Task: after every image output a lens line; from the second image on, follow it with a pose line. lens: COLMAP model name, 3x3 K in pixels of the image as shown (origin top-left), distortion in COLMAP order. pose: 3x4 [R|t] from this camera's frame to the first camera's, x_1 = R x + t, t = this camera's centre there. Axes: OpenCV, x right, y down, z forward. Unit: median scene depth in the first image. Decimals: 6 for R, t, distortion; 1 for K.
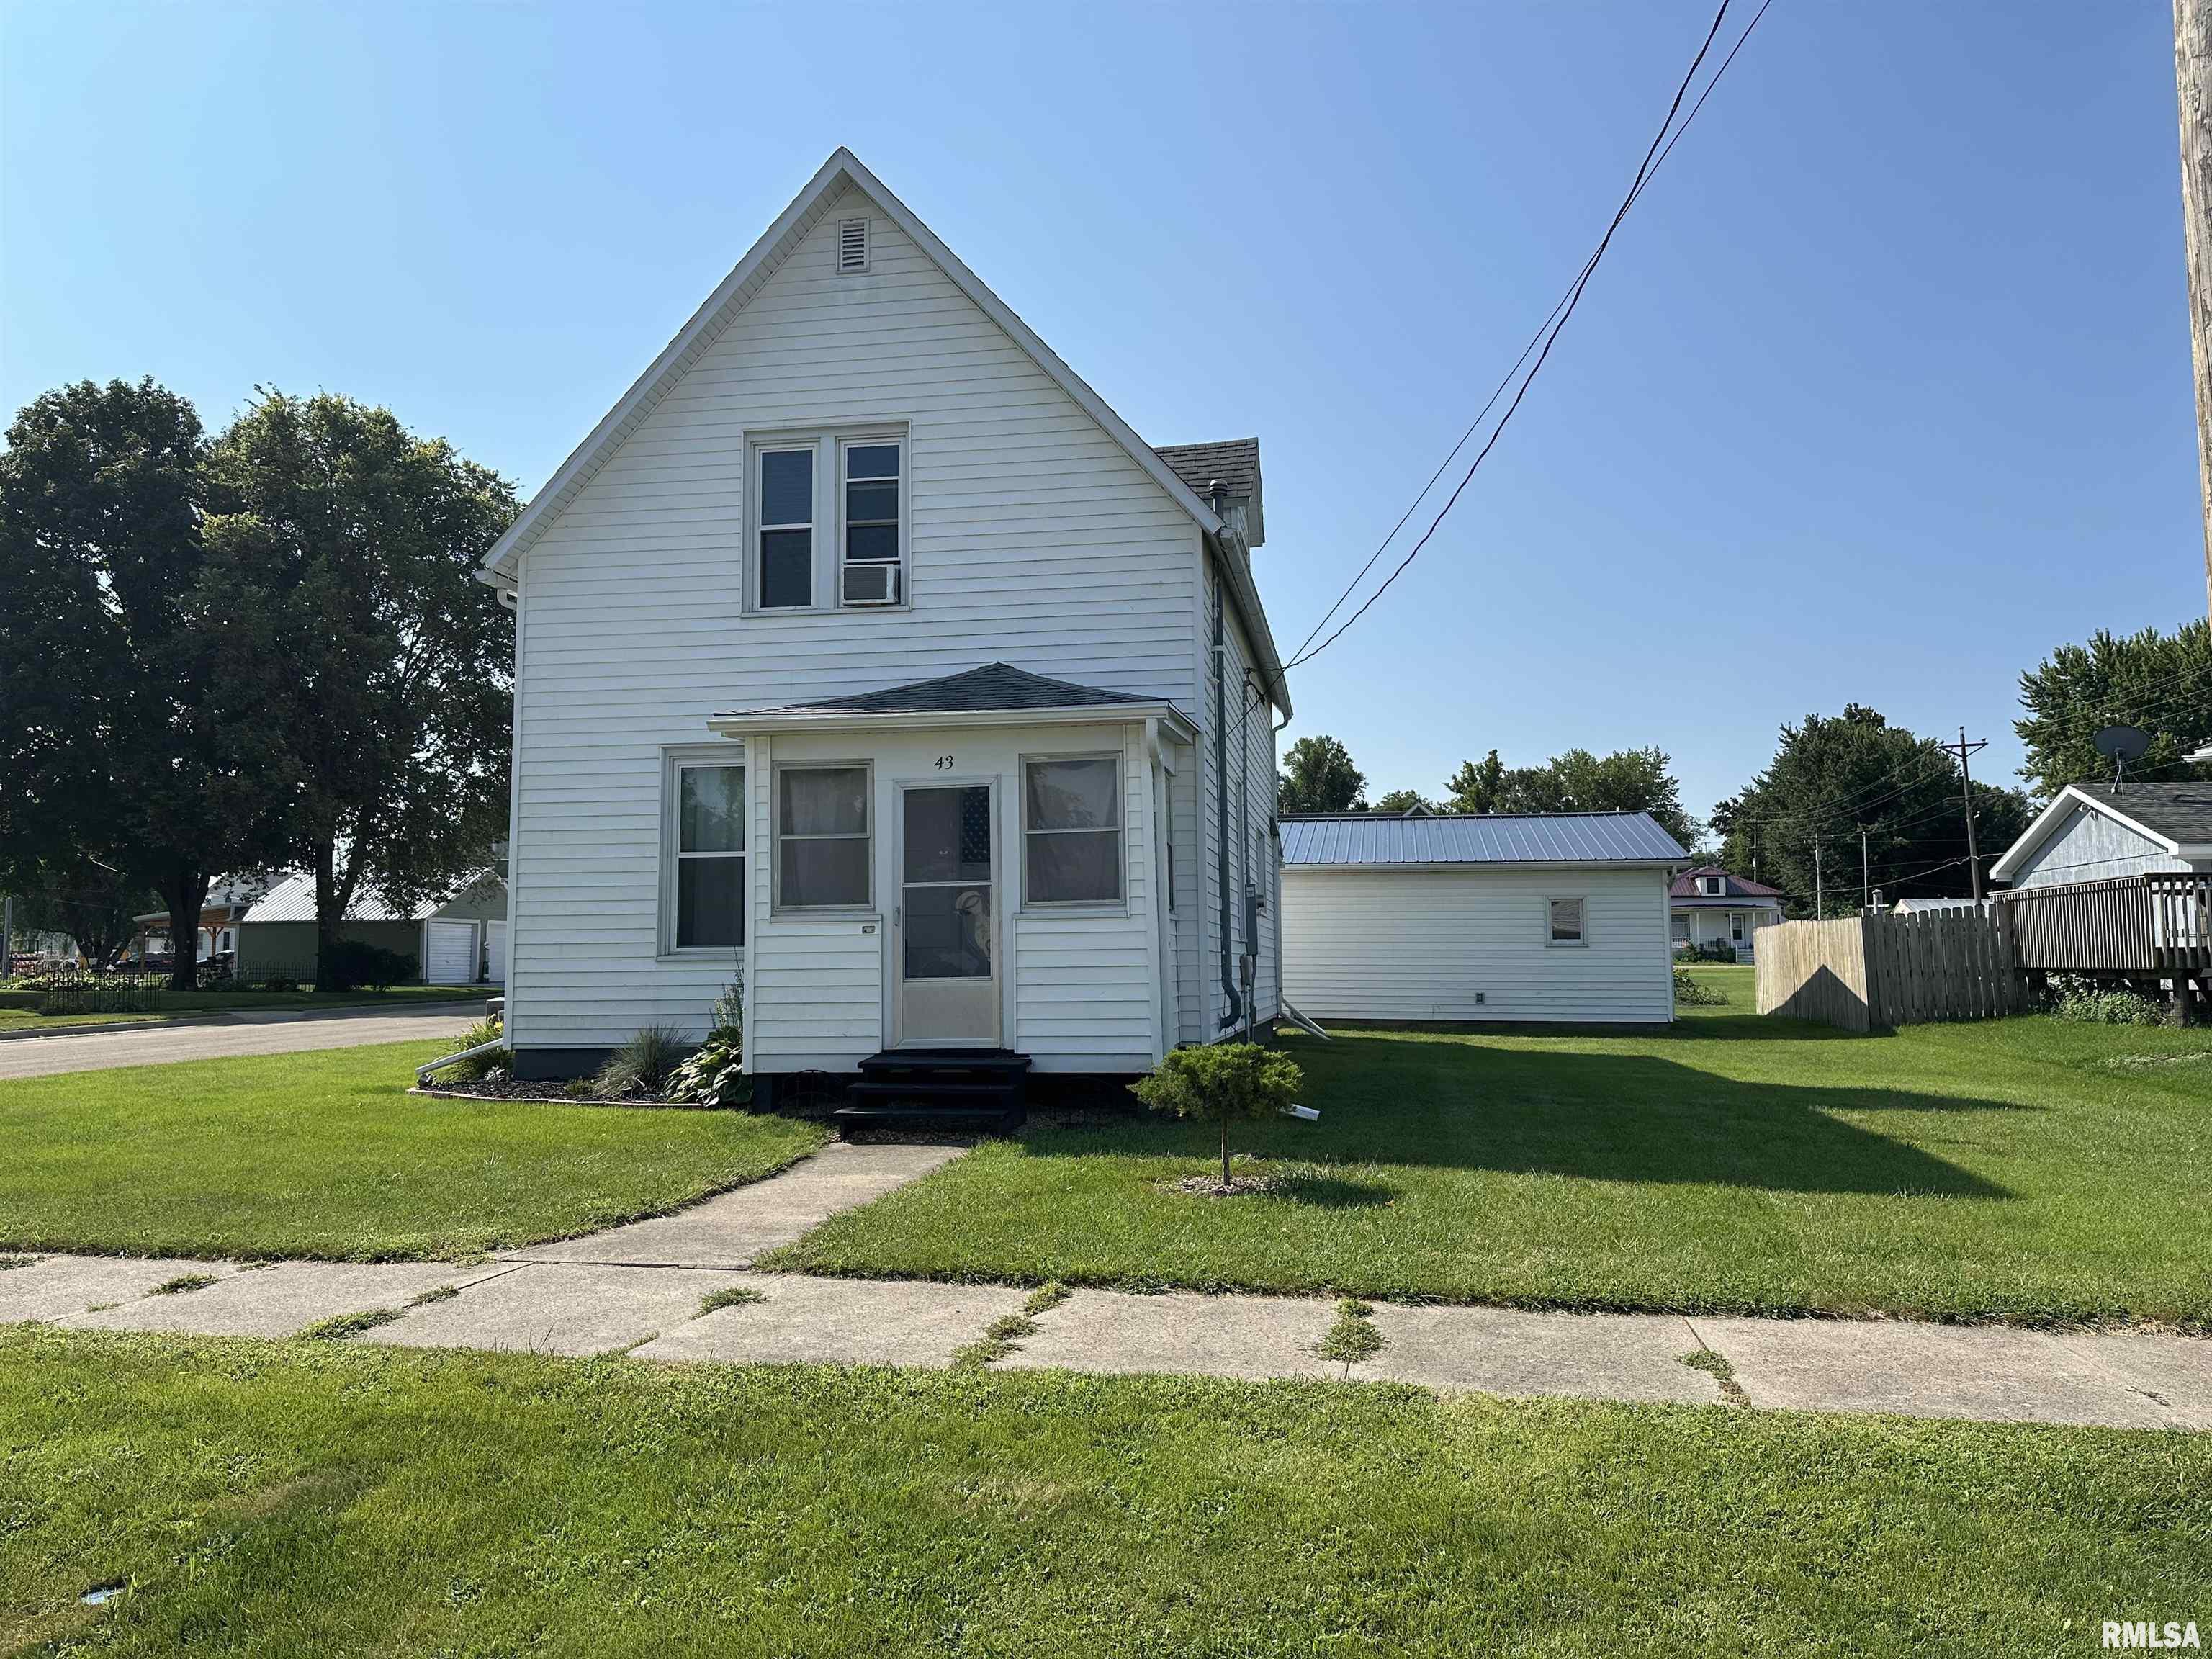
lens RADIAL K [[1554.9, 0, 1092.7], [0, 1554.9, 823.1], [0, 0, 1]] dist [0.055208, -0.021216]
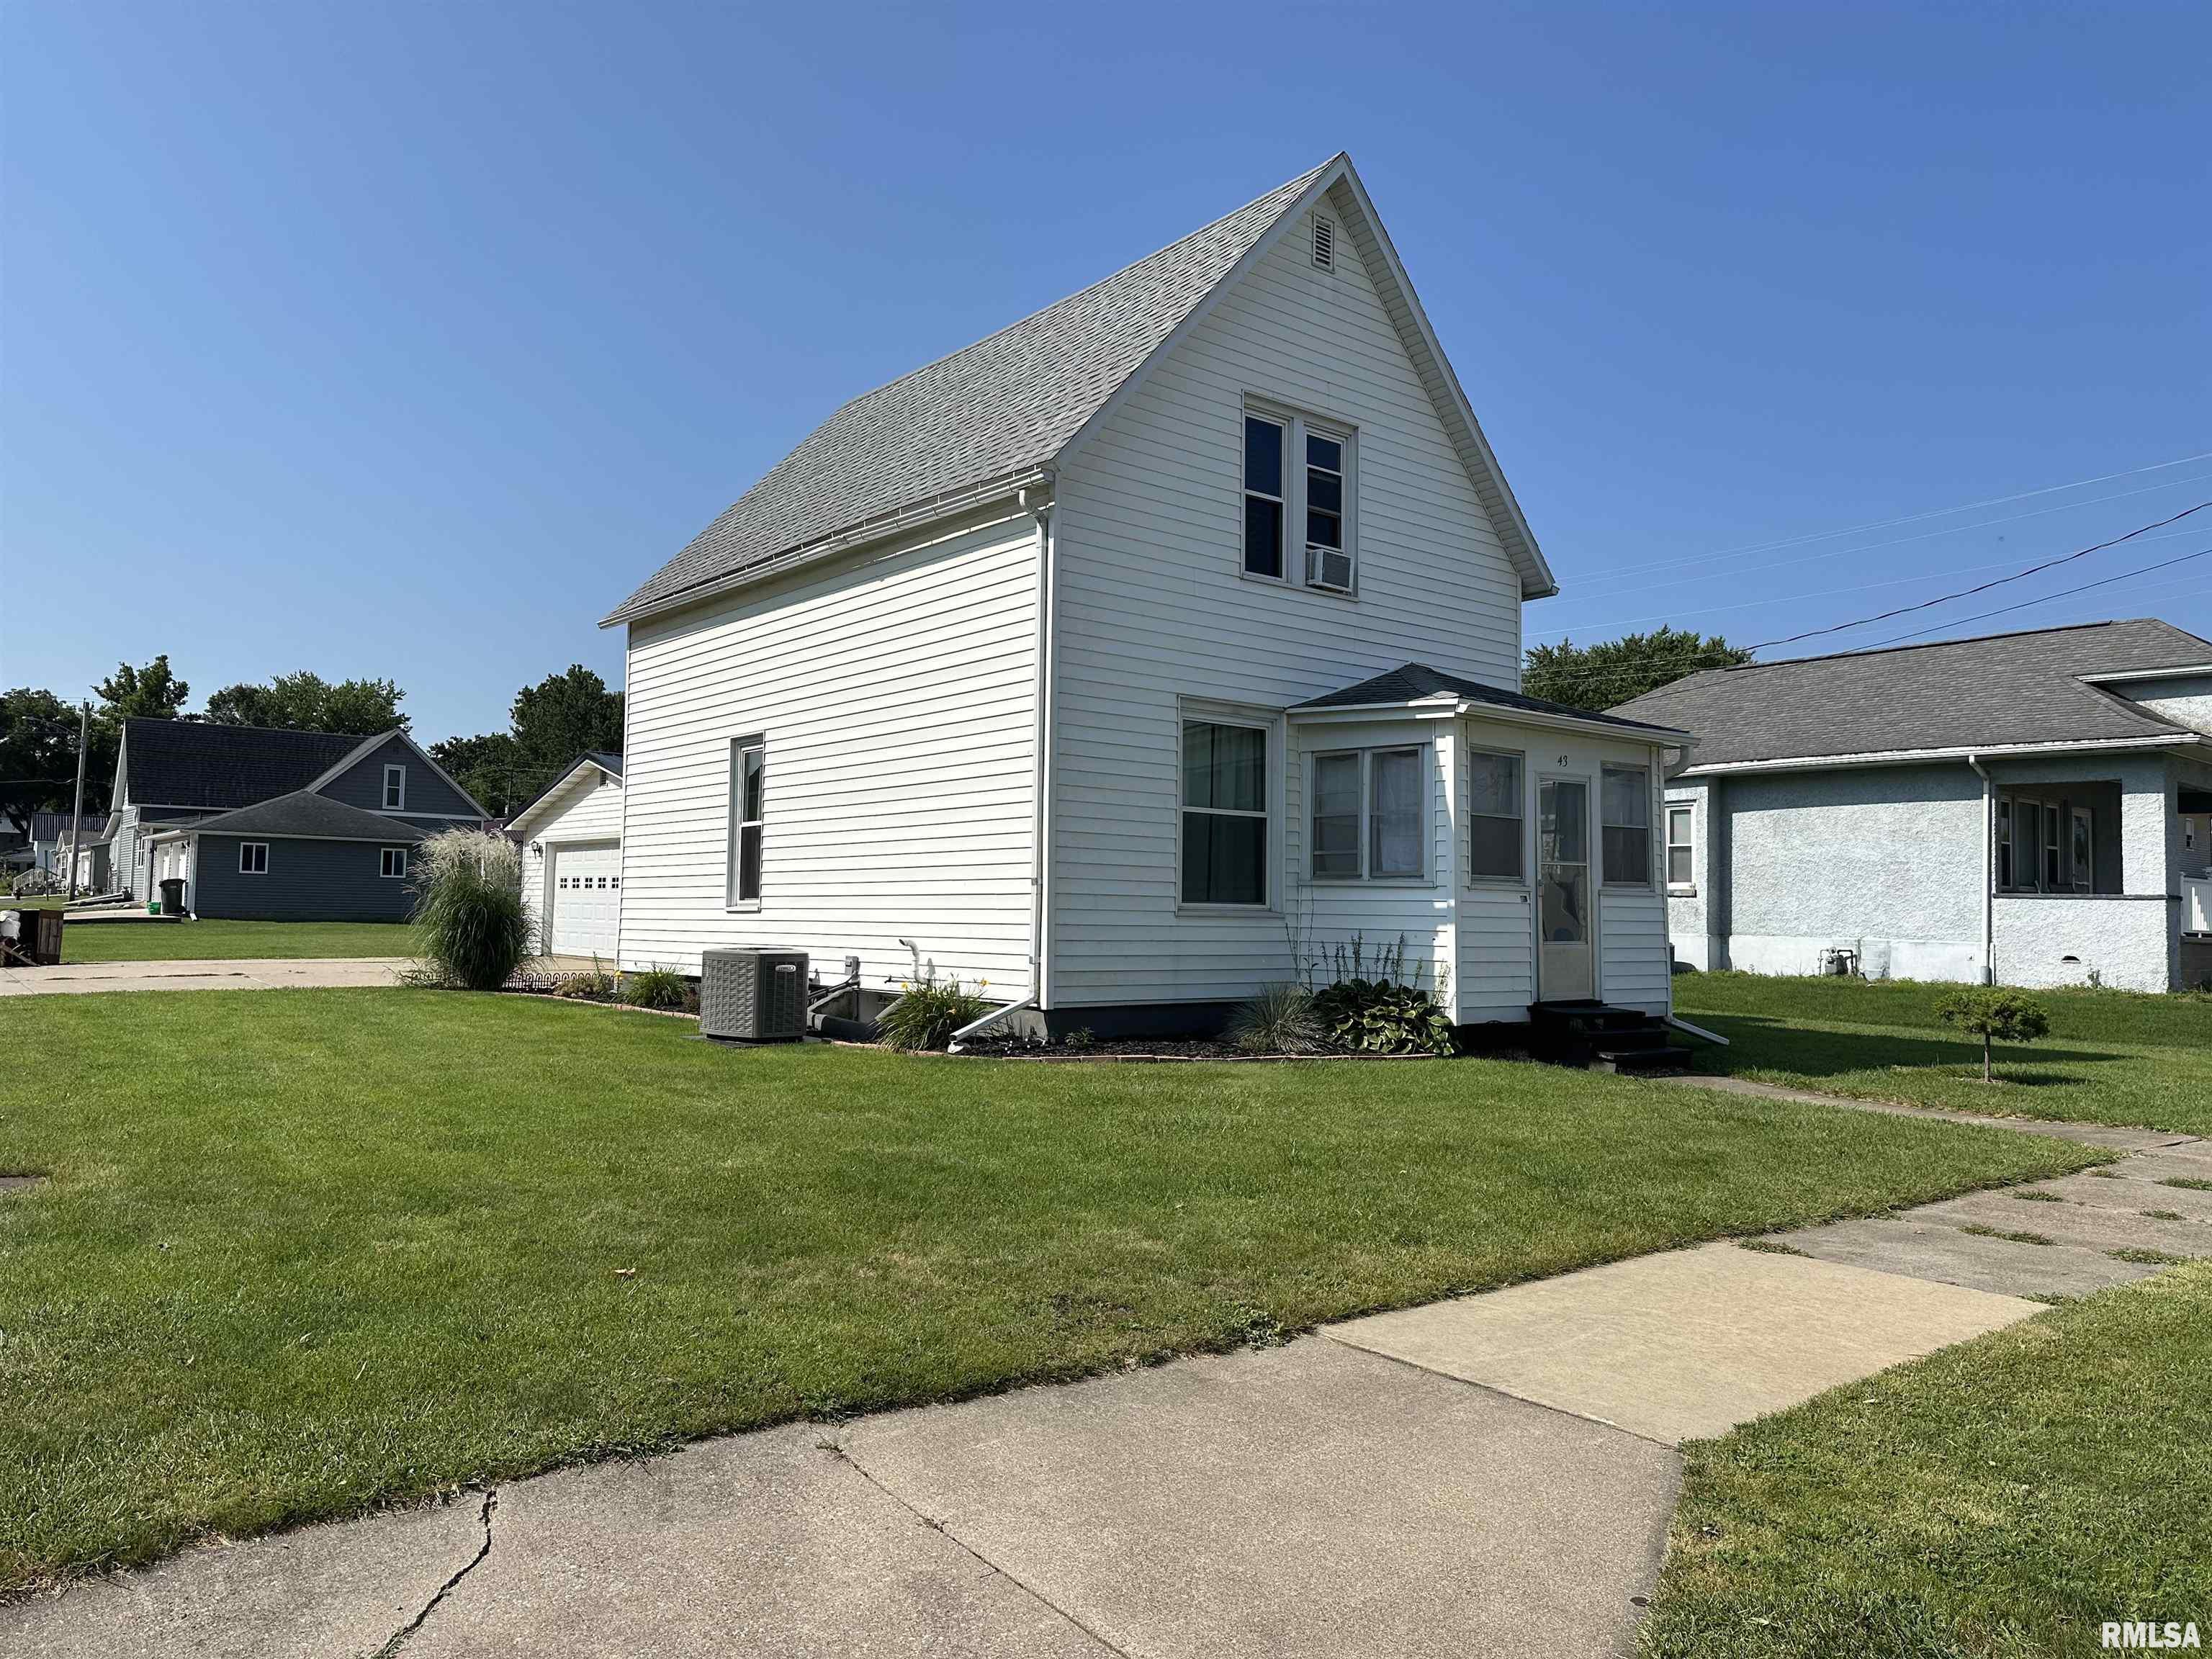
lens RADIAL K [[1554.9, 0, 1092.6], [0, 1554.9, 827.9], [0, 0, 1]] dist [0.055208, -0.021216]
pose [[0.673149, 0.062598, 0.736853, -1.013272], [-0.092224, 0.995738, -0.000341, 0.037854], [-0.733734, -0.067727, 0.676053, 0.375559]]
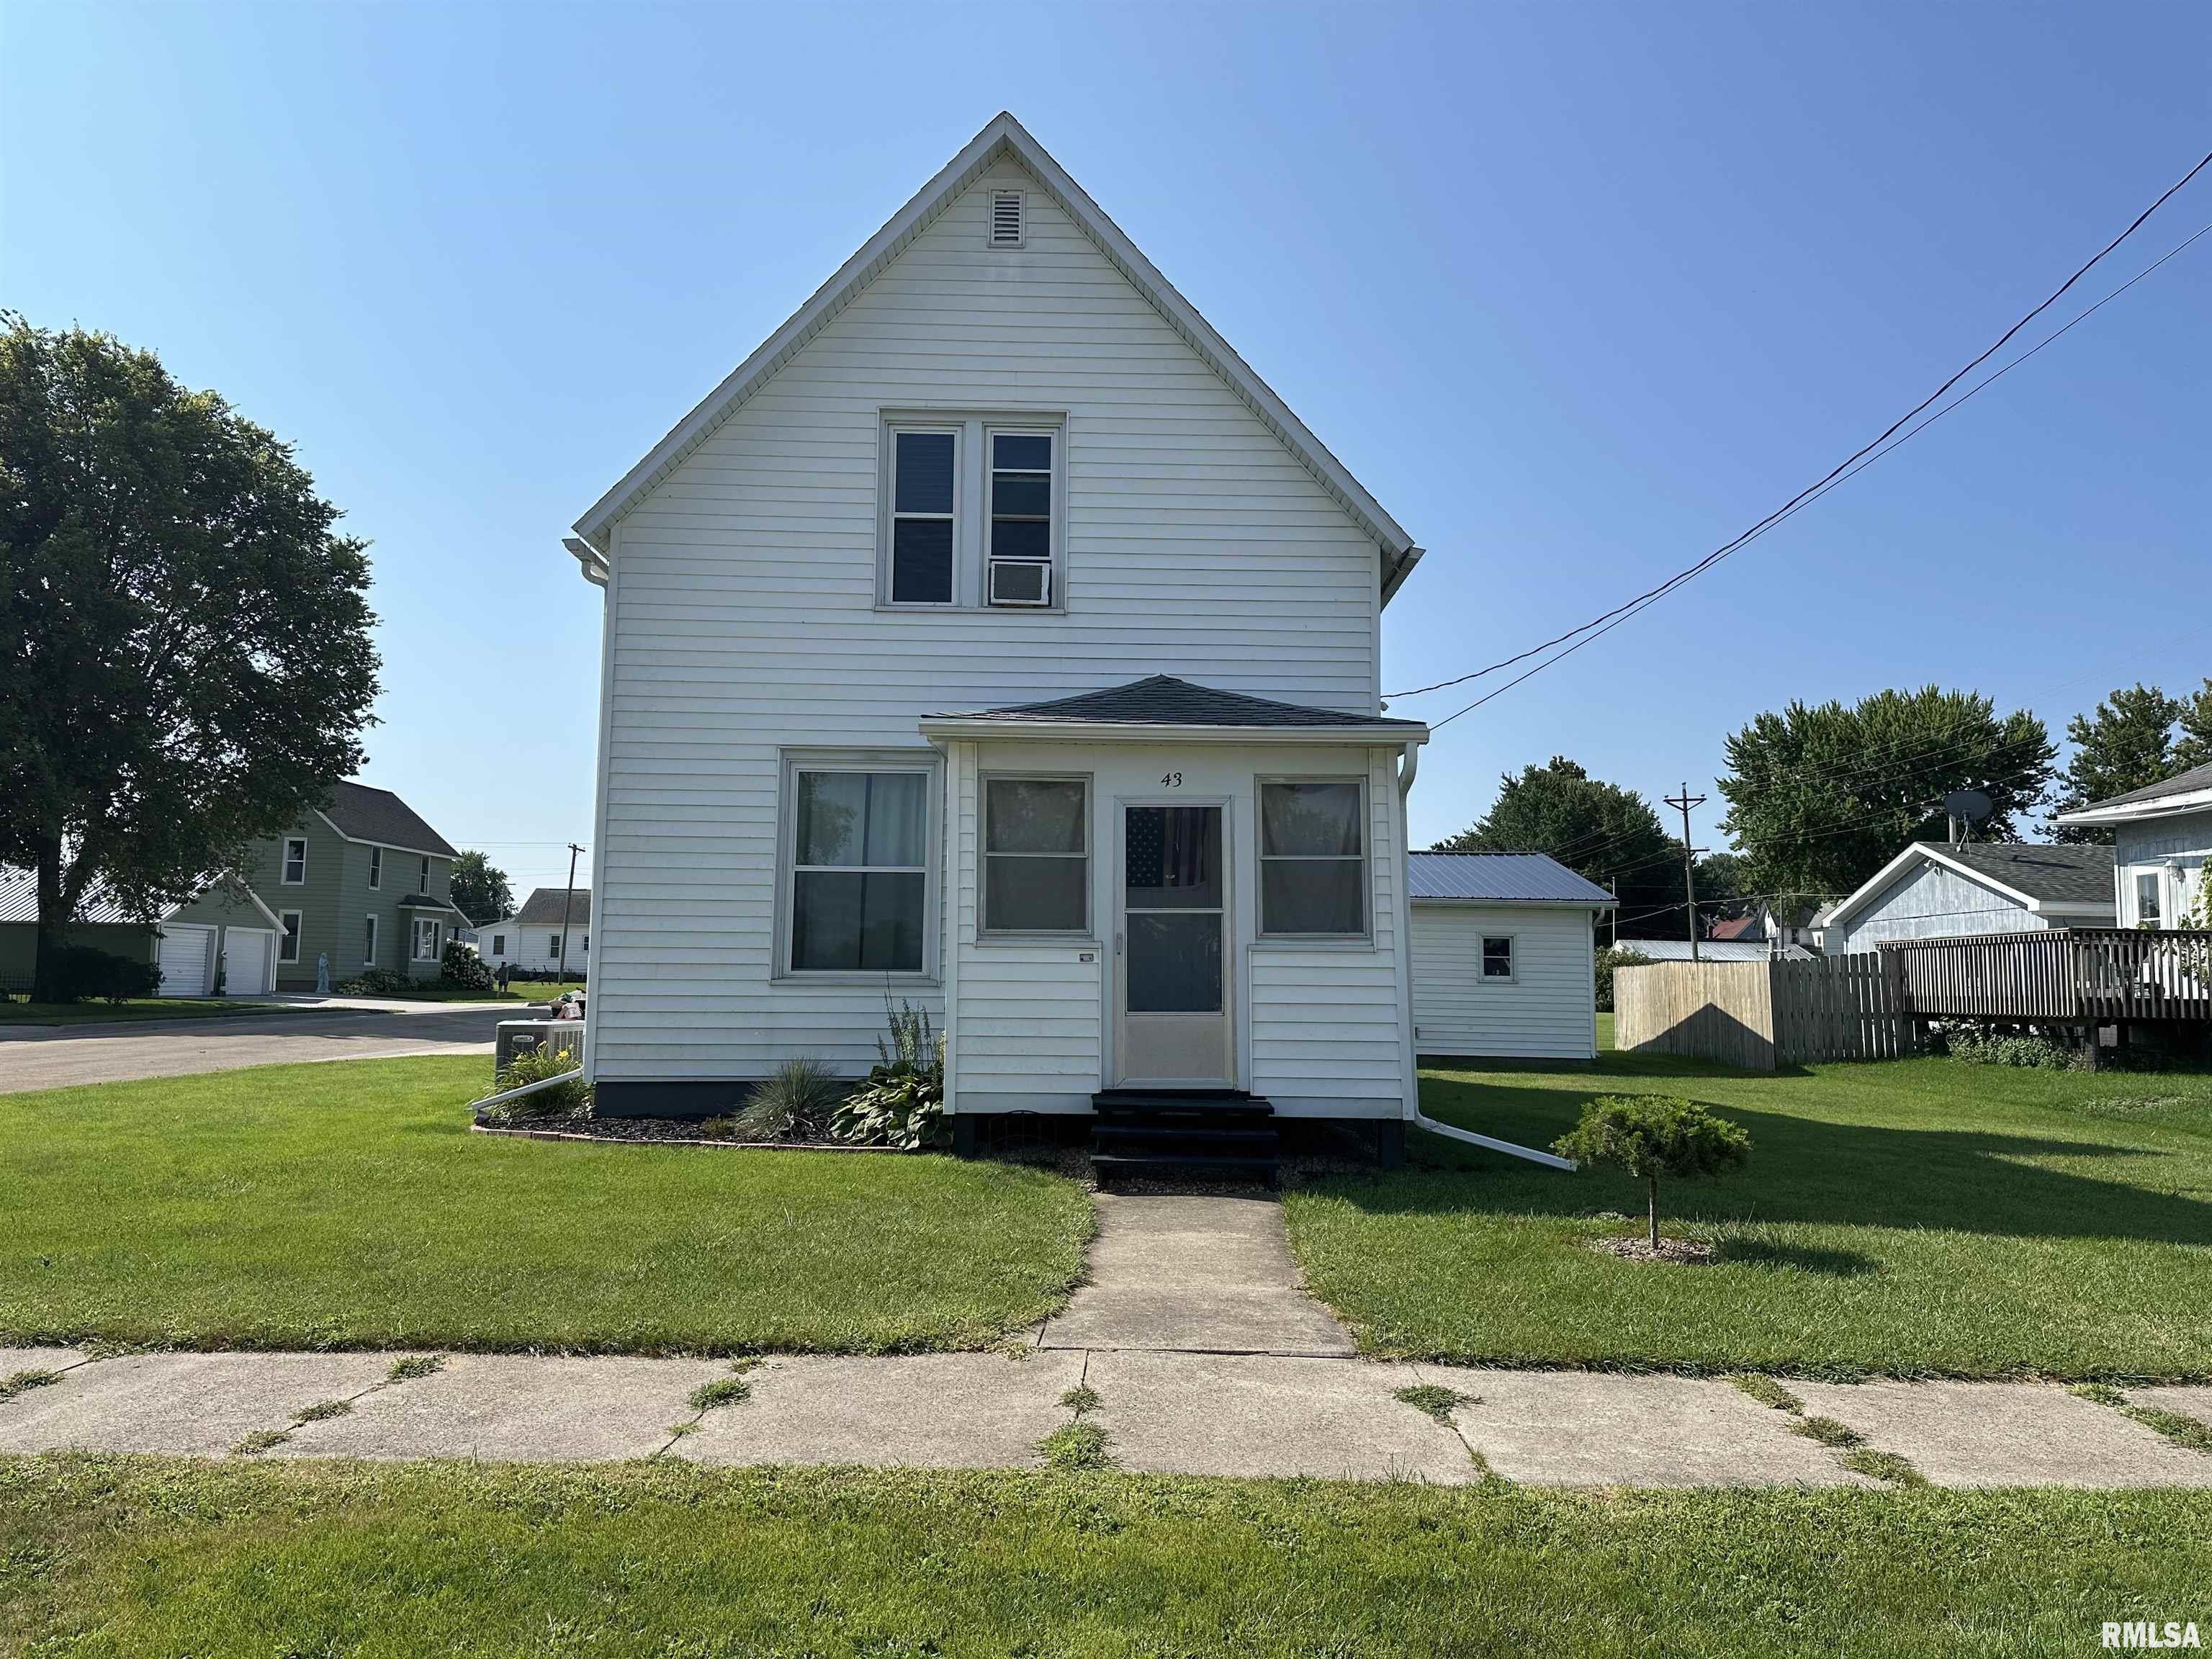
lens RADIAL K [[1554.9, 0, 1093.5], [0, 1554.9, 831.1], [0, 0, 1]] dist [0.055208, -0.021216]
pose [[0.983887, 0.037303, 0.174855, -0.251790], [-0.035617, 0.999284, -0.012772, 0.004346], [-0.175206, 0.006338, 0.984511, 0.078993]]
